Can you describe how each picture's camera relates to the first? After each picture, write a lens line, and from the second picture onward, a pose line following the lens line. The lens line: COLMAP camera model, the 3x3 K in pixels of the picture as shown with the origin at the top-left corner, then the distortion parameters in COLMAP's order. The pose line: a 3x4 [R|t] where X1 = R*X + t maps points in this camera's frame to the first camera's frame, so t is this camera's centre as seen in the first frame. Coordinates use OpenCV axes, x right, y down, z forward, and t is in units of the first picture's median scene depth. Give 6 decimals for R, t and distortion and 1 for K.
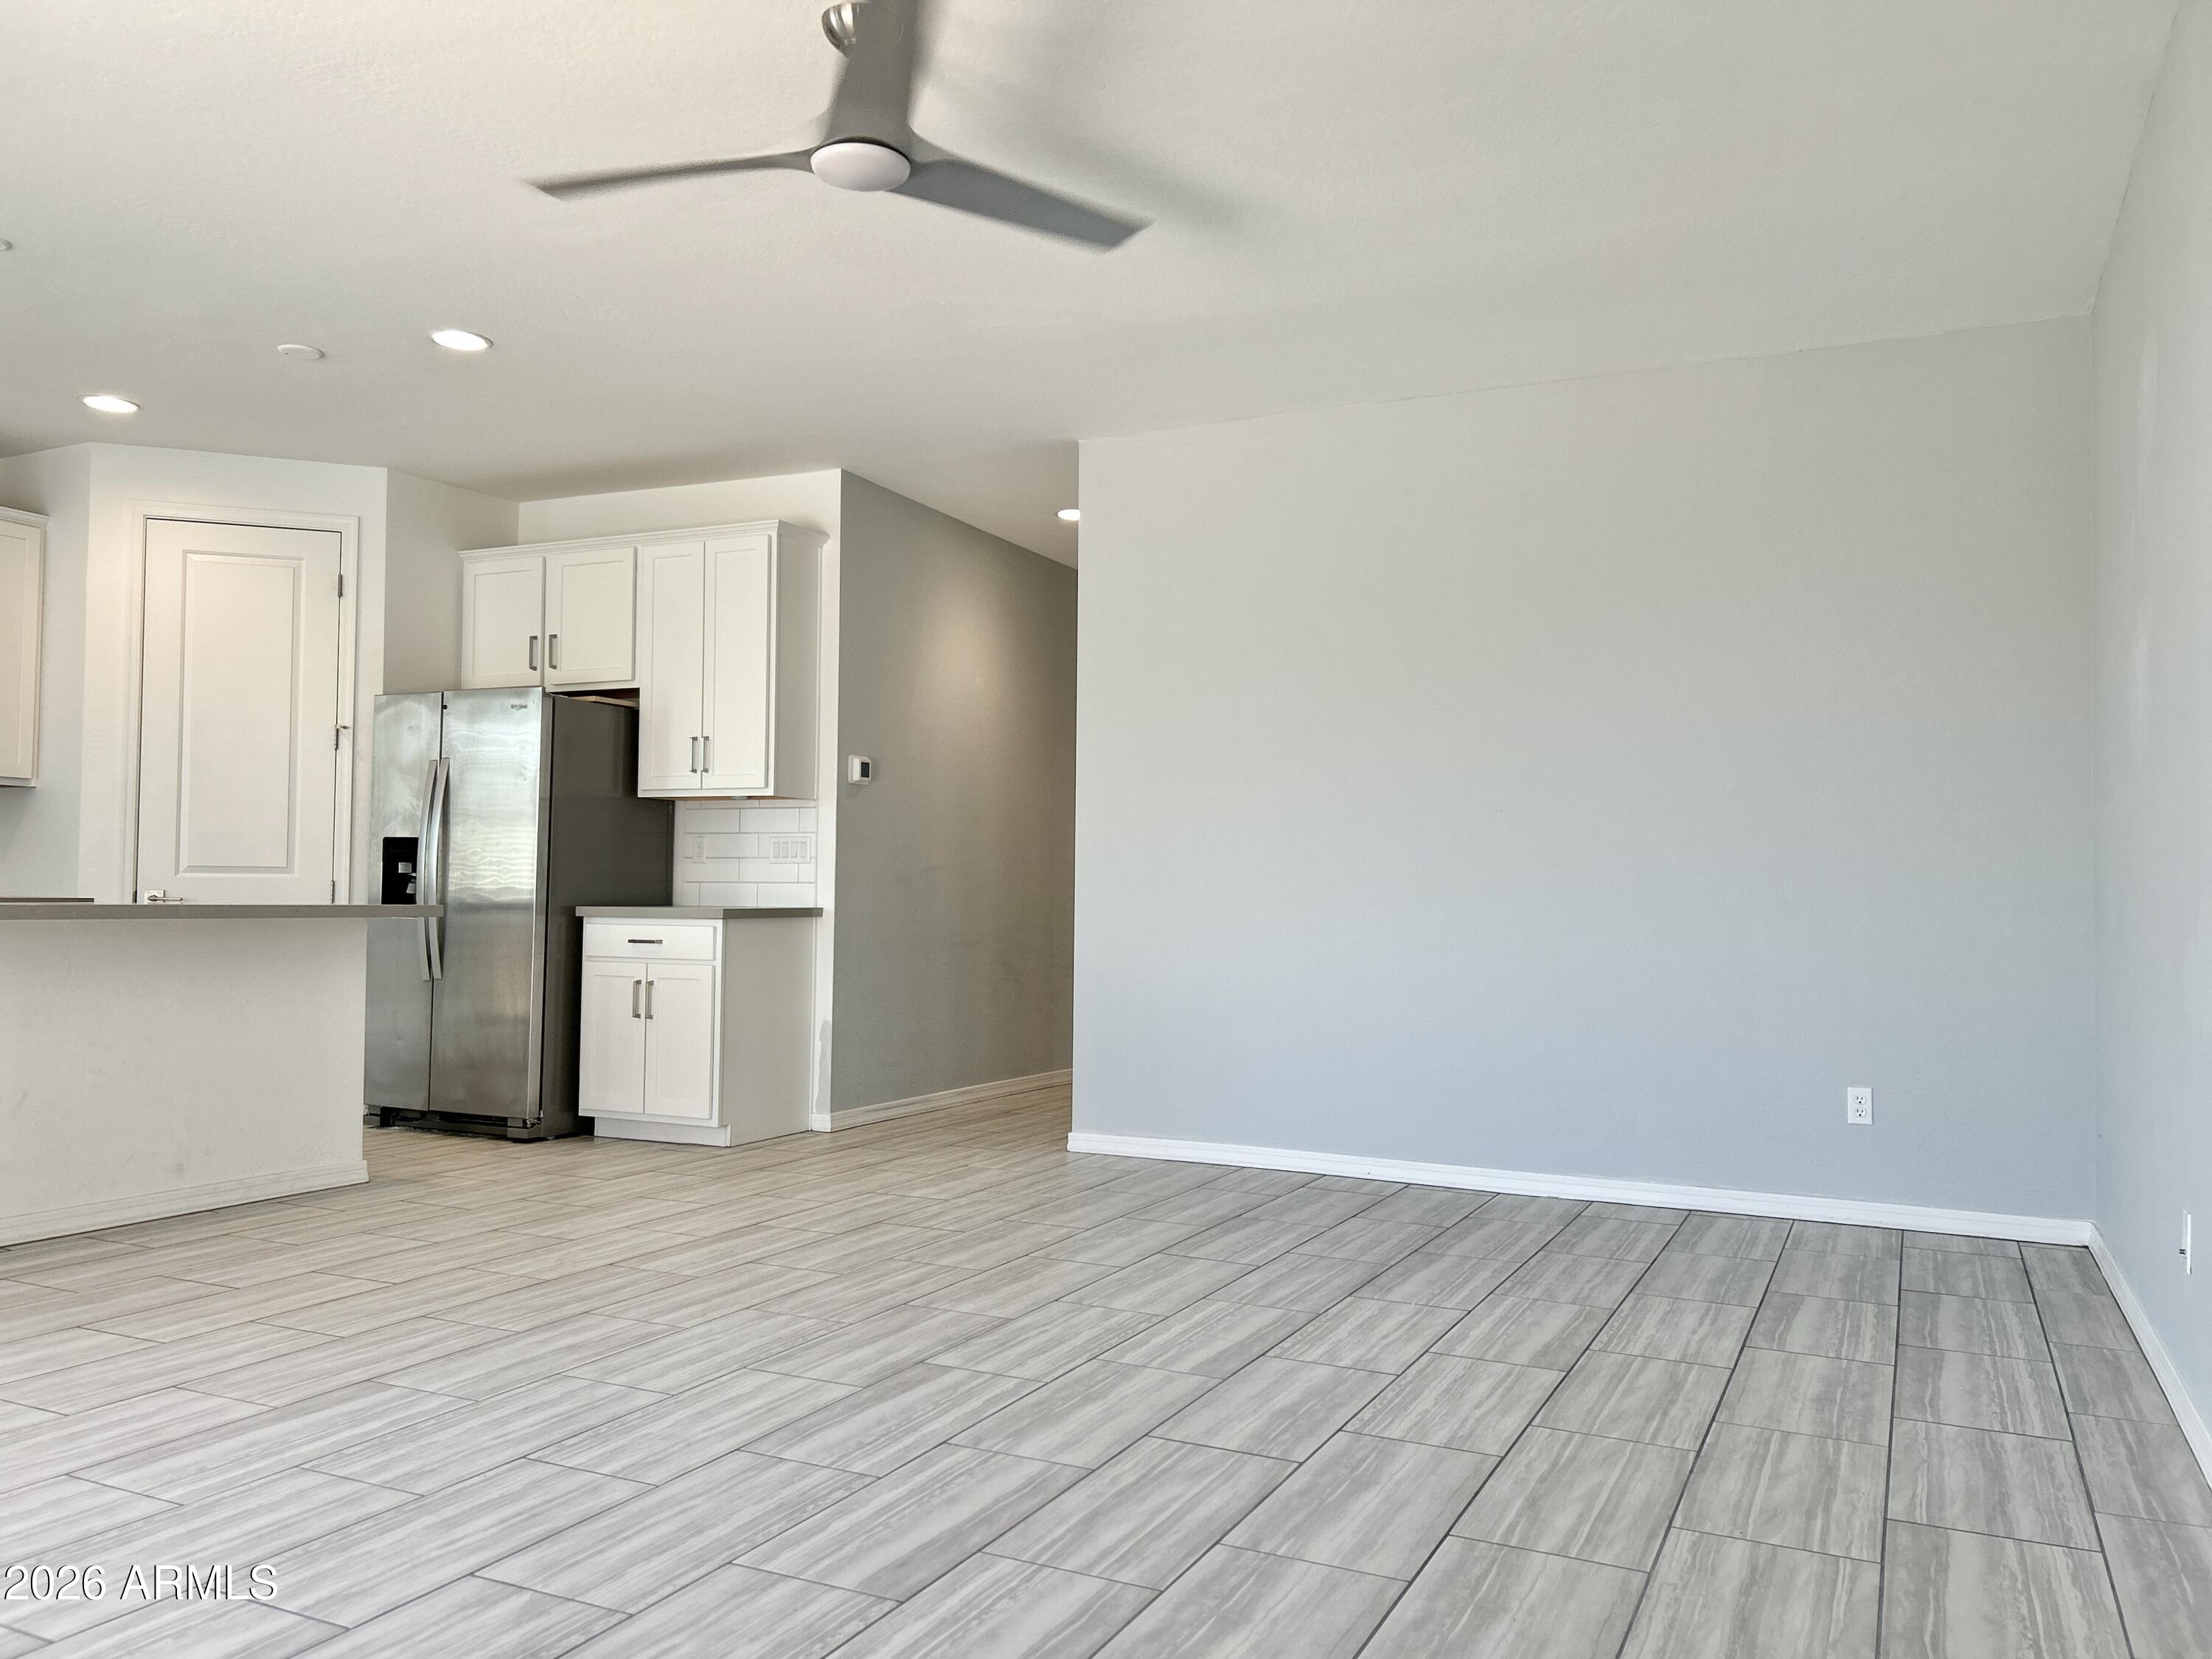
lens RADIAL K [[1653.2, 0, 1084.7], [0, 1653.2, 838.0], [0, 0, 1]] dist [0.045236, -0.042150]
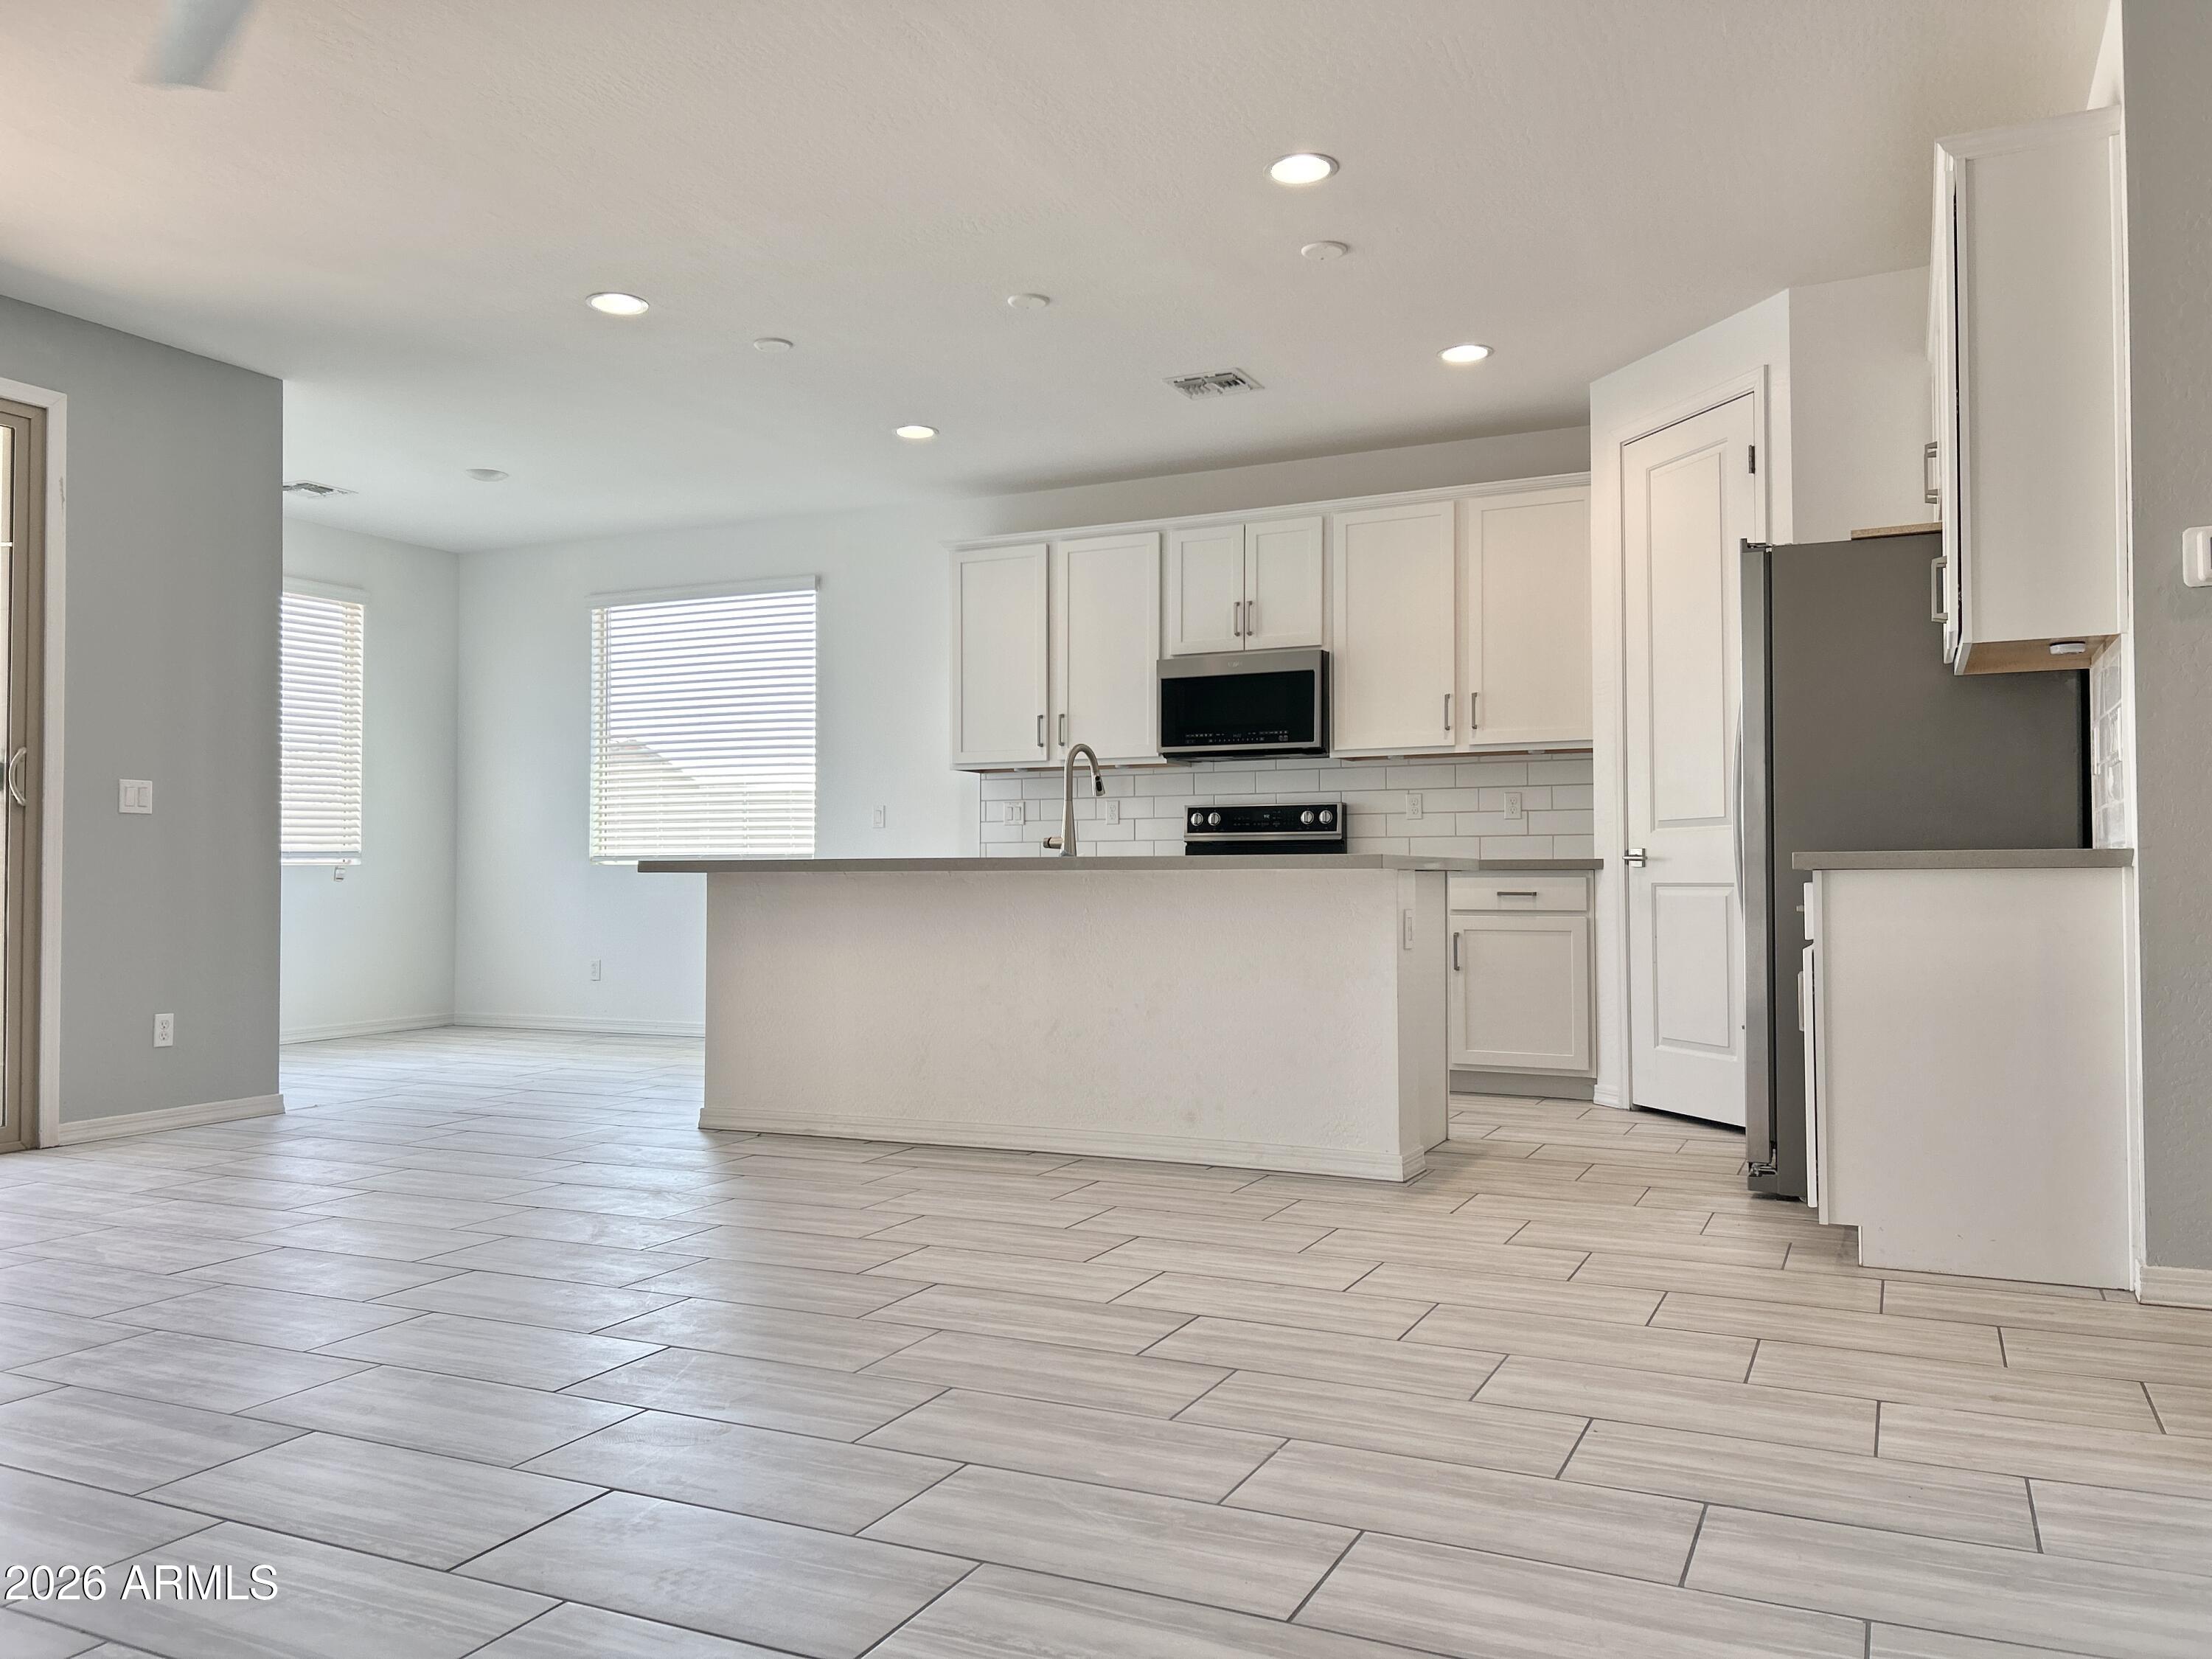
lens RADIAL K [[1653.2, 0, 1117.0], [0, 1653.2, 827.8], [0, 0, 1]] dist [0.045236, -0.042150]
pose [[0.014493, -0.042723, -0.998982, 0.359083], [0.041630, 0.998246, -0.042088, 0.047646], [0.999028, -0.040978, 0.016246, 0.723671]]
